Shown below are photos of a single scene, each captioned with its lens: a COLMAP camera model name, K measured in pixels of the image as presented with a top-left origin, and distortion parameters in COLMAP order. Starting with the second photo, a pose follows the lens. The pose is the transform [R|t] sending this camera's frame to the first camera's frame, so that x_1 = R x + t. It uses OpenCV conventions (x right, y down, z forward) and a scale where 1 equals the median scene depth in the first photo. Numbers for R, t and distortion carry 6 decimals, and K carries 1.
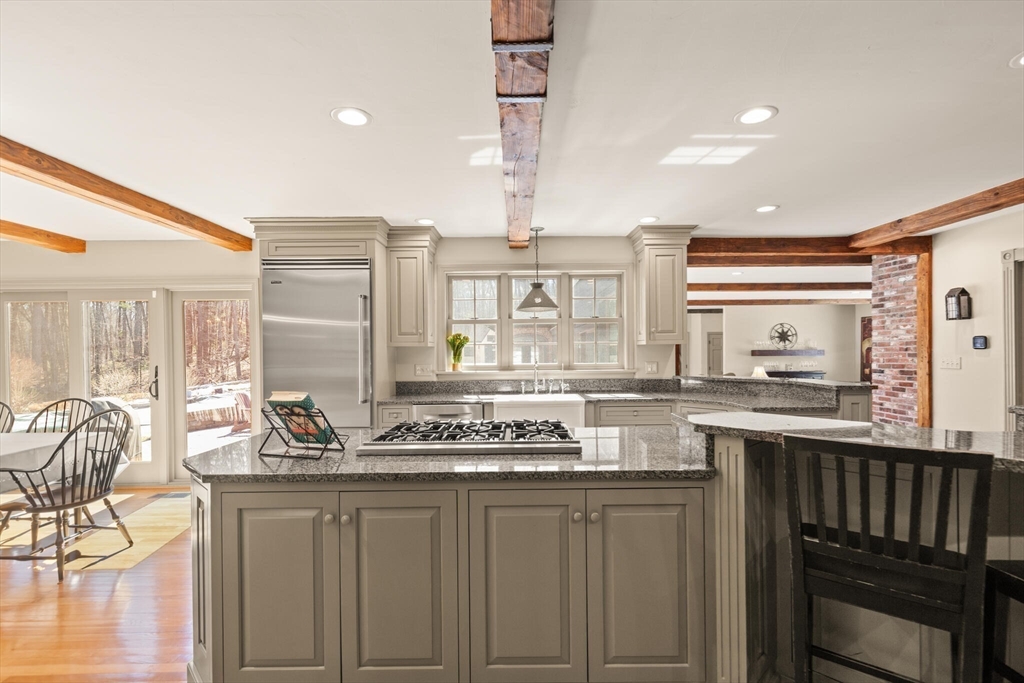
lens RADIAL K [[469.4, 0, 519.8], [0, 469.4, 353.1], [0, 0, 1]] dist [0.010629, 0.000026]
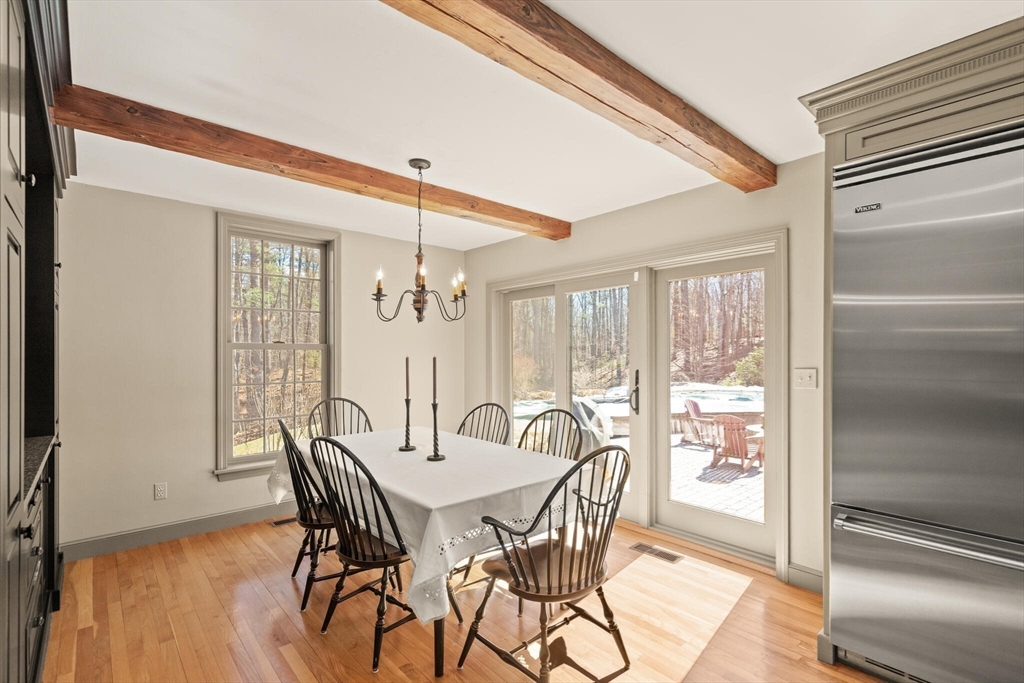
lens RADIAL K [[472.1, 0, 507.0], [0, 472.1, 355.5], [0, 0, 1]] dist [0.010222, -0.000770]
pose [[0.654240, 0.011560, -0.756199, -0.329257], [-0.012681, 0.999910, 0.004315, 0.002950], [0.756181, 0.006767, 0.654328, 0.340372]]
